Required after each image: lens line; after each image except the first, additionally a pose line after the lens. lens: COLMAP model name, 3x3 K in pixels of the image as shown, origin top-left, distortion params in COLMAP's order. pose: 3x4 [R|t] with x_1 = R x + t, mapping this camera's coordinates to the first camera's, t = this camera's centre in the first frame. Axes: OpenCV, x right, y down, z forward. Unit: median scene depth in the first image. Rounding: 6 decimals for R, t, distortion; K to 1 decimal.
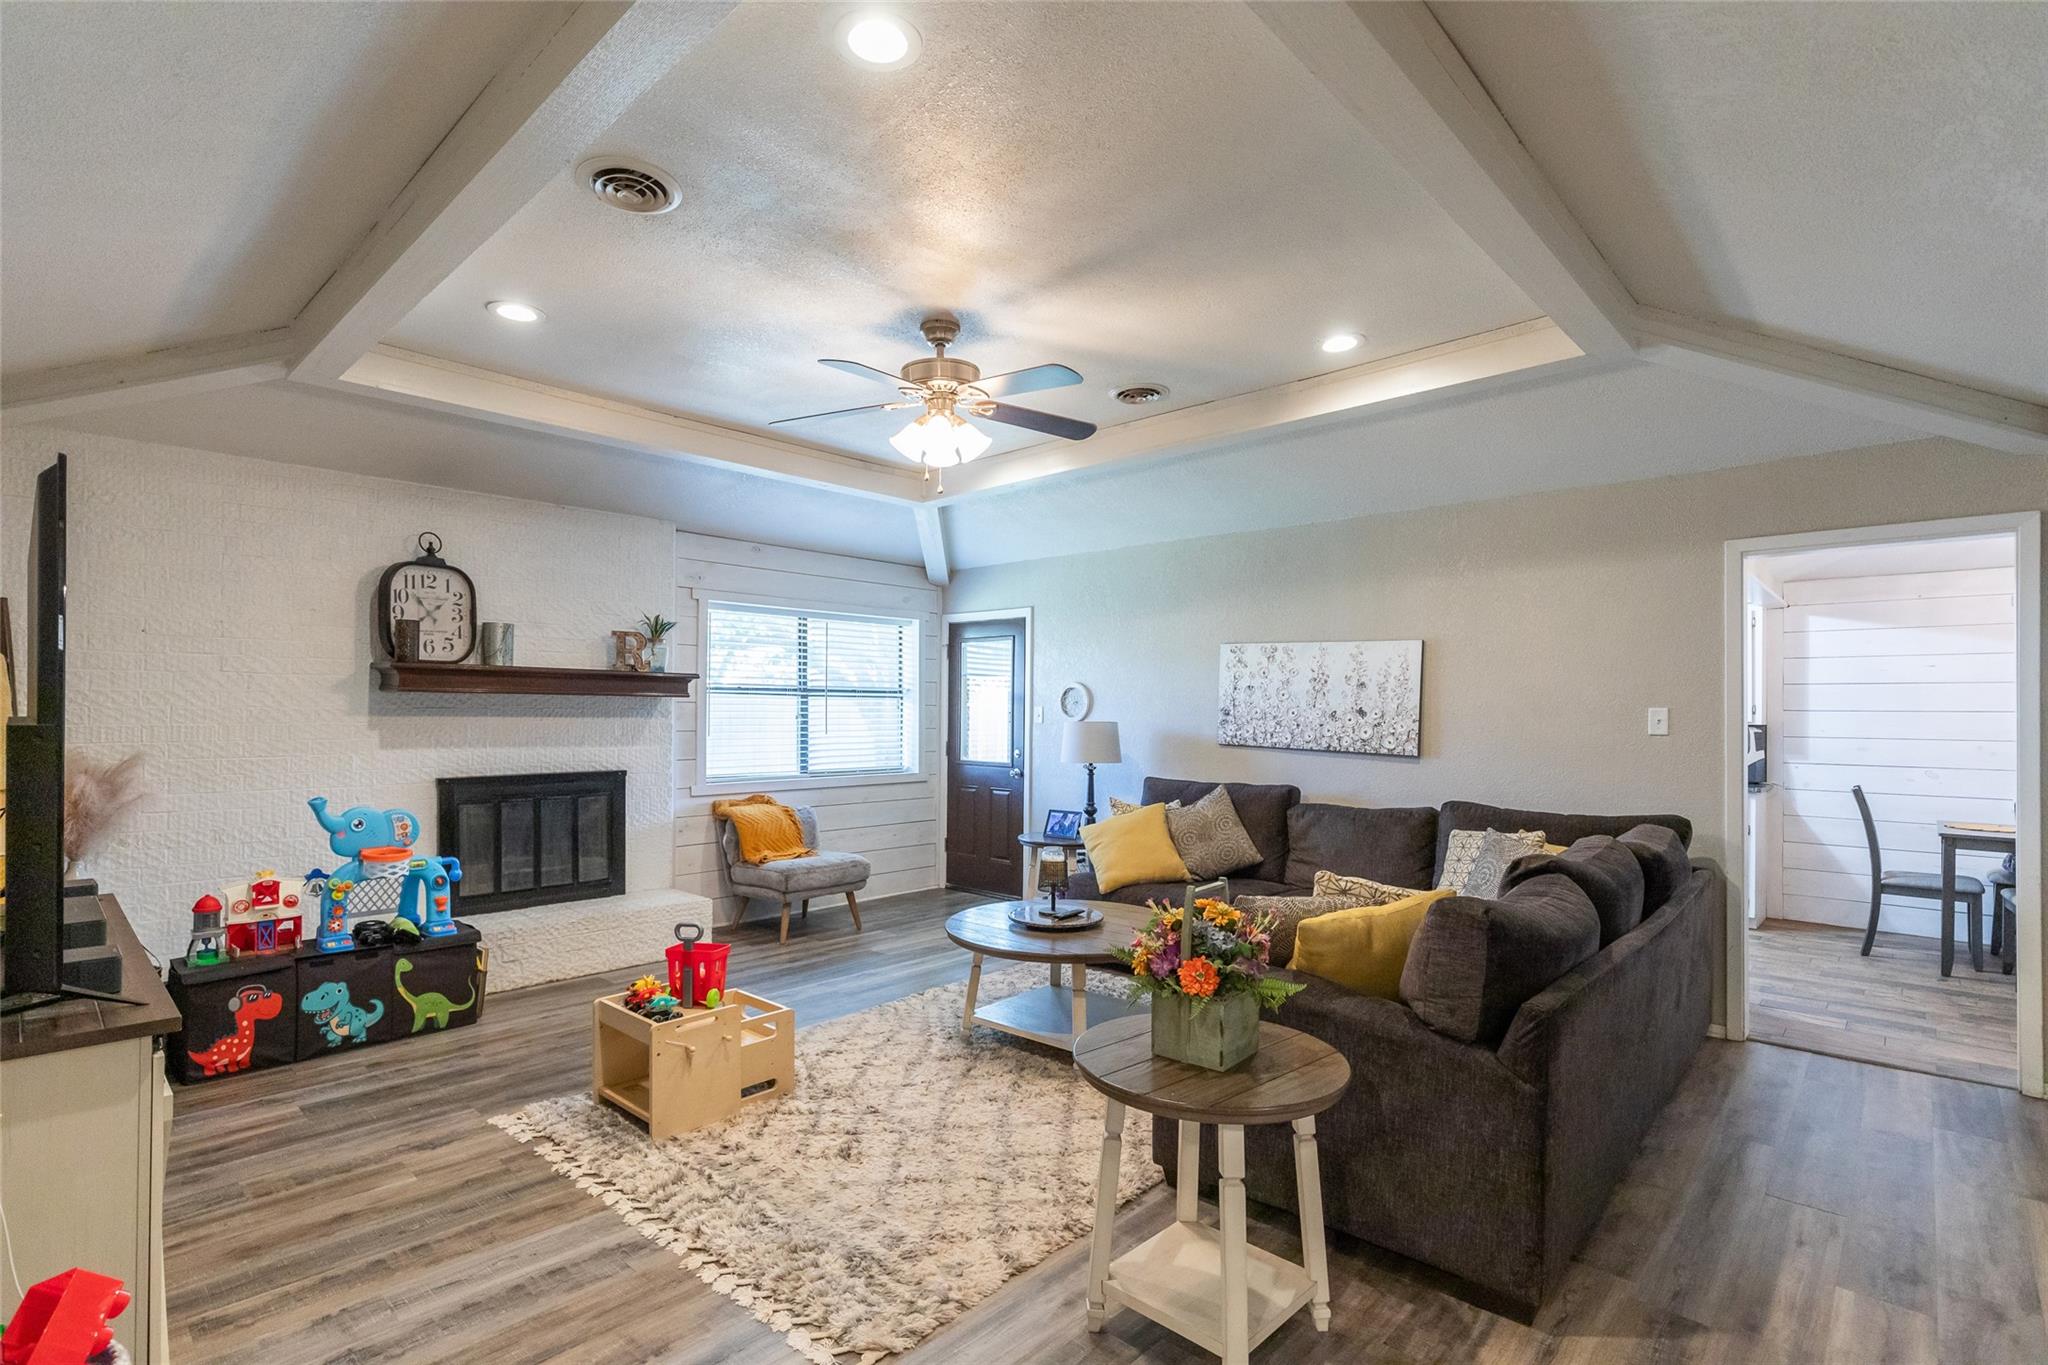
lens RADIAL K [[990.8, 0, 1017.6], [0, 990.8, 708.9], [0, 0, 1]] dist [-0.000624, -0.000032]
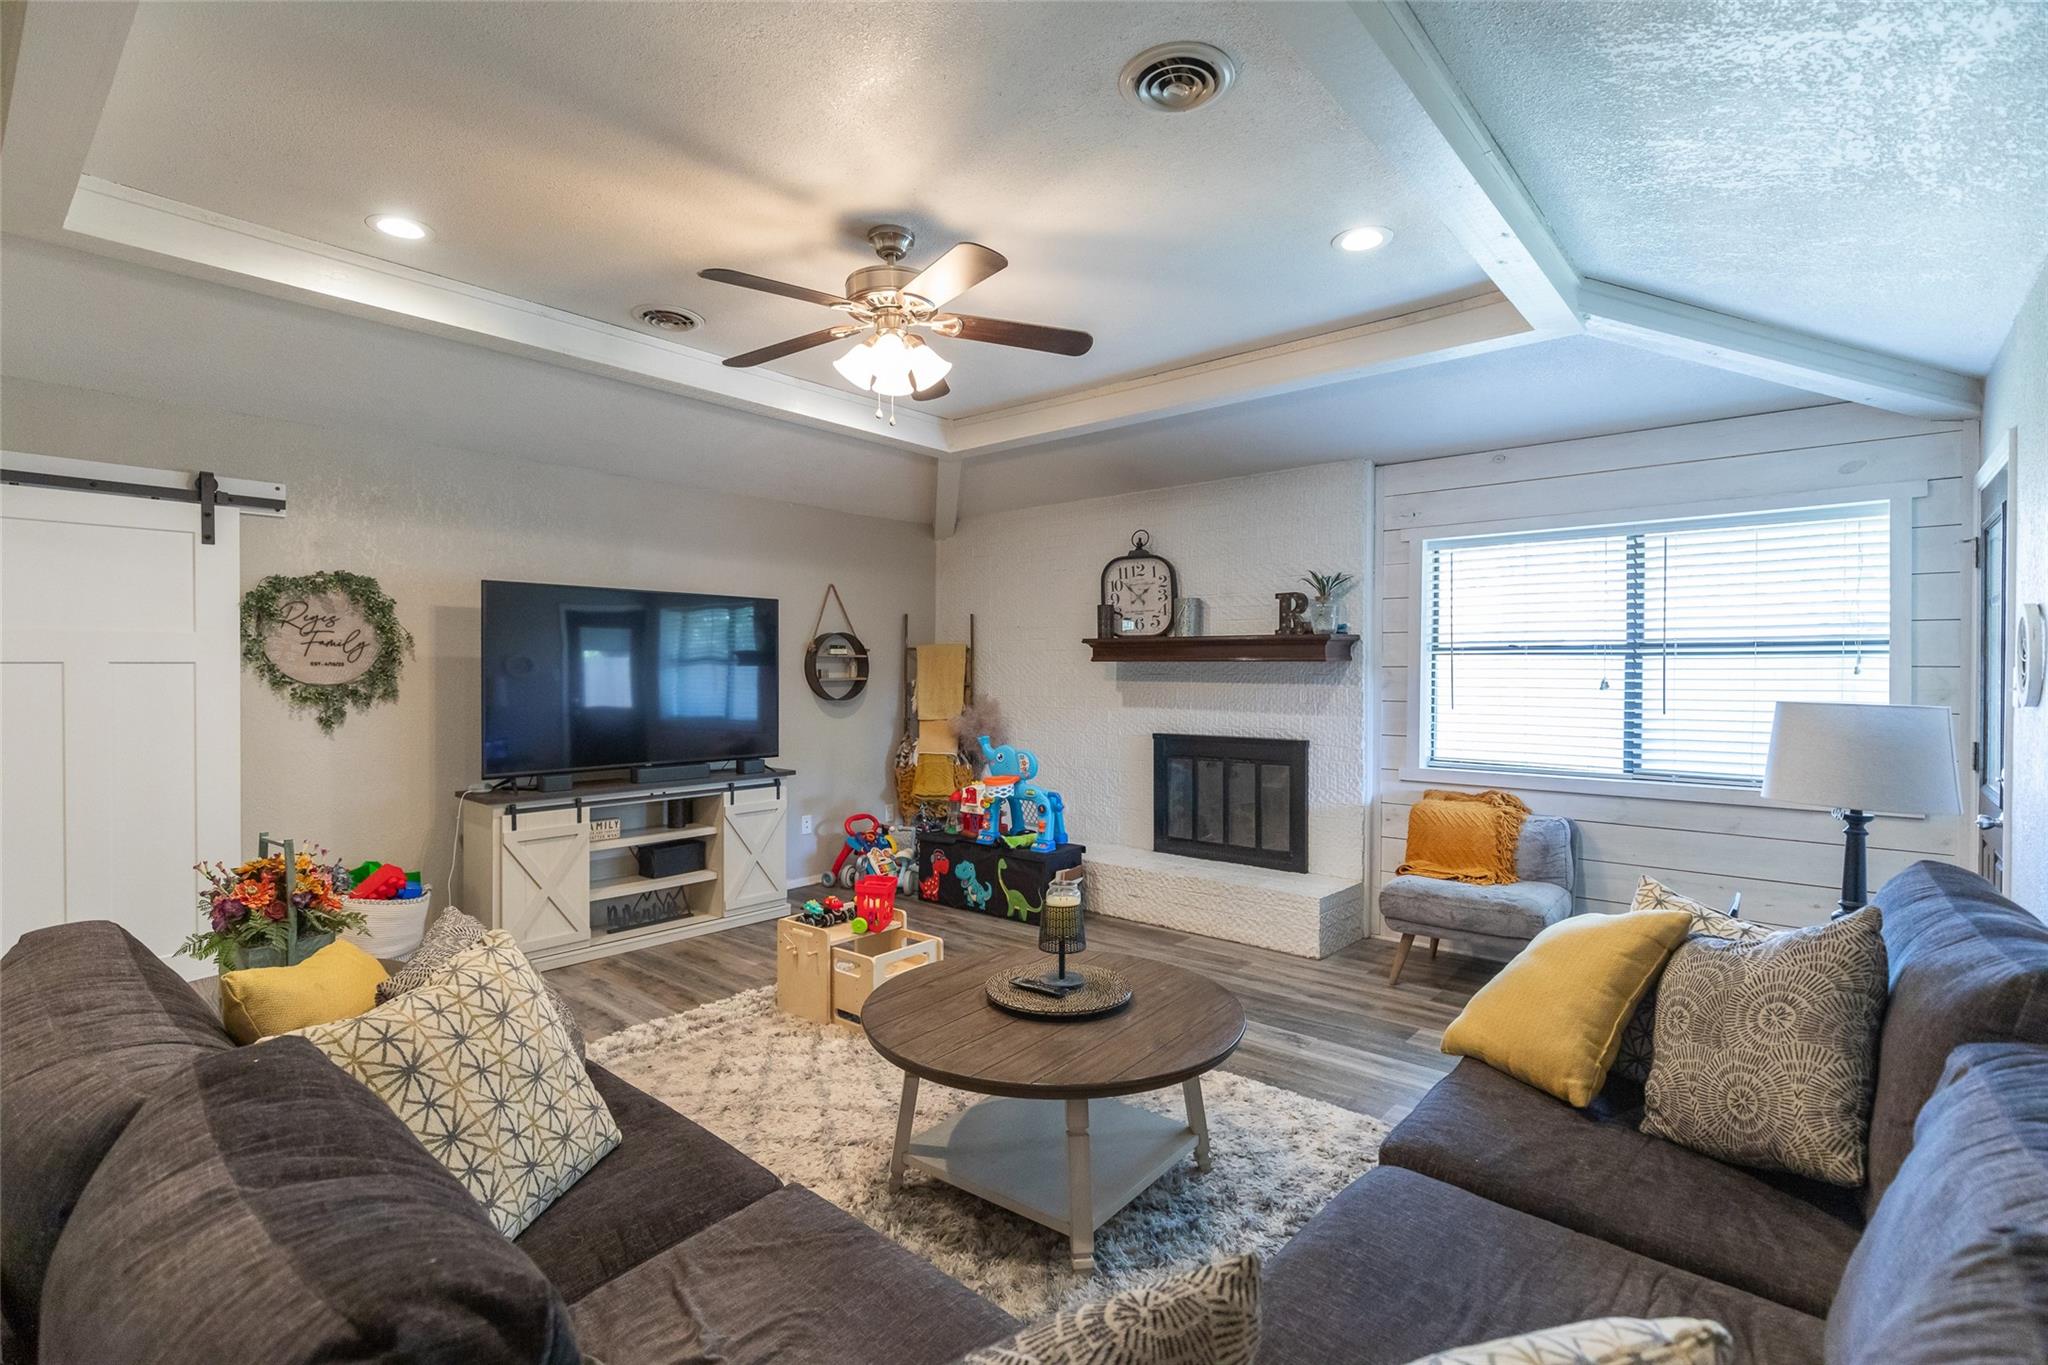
lens RADIAL K [[948.3, 0, 1016.5], [0, 948.3, 674.0], [0, 0, 1]] dist [-0.000124, 0.000017]
pose [[0.034091, -0.005745, -0.999402, 0.550731], [-0.000973, 0.999983, -0.005782, 0.005225], [0.999418, 0.001170, 0.034084, 0.789704]]
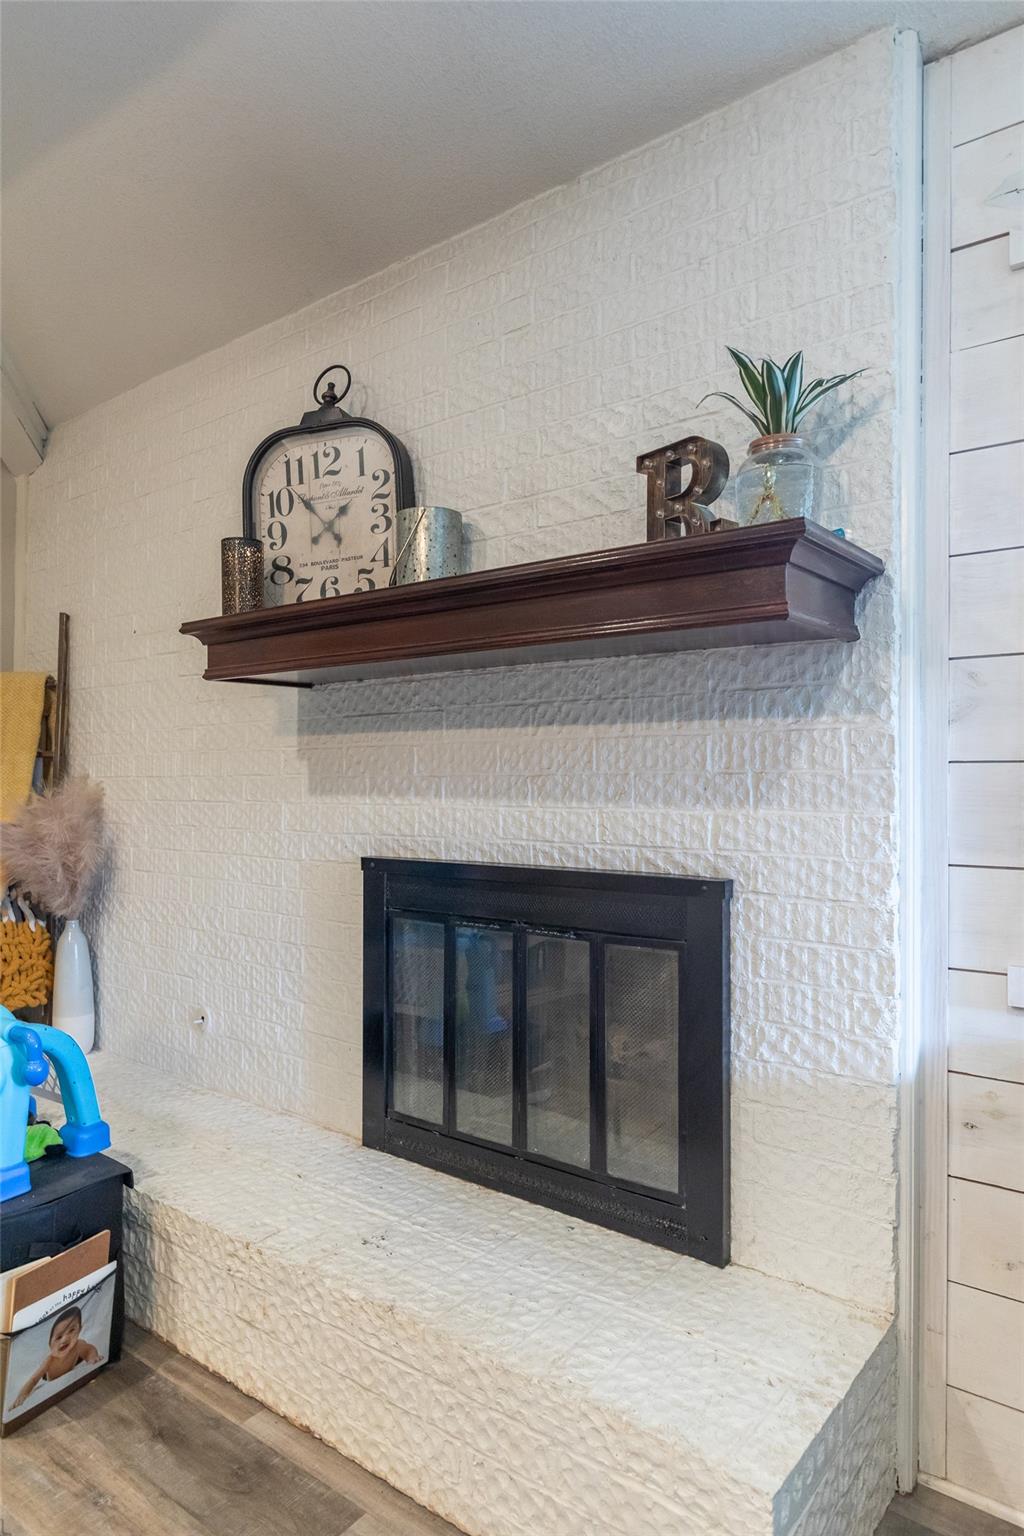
lens RADIAL K [[951.3, 0, 512.0], [0, 951.3, 768.0], [0, 0, 1]] dist [0.002460, 0.000518]
pose [[0.099057, -0.023893, -0.994795, -0.105211], [-0.000766, 0.999710, -0.024087, 0.036957], [0.995081, 0.003148, 0.099010, 1.019189]]
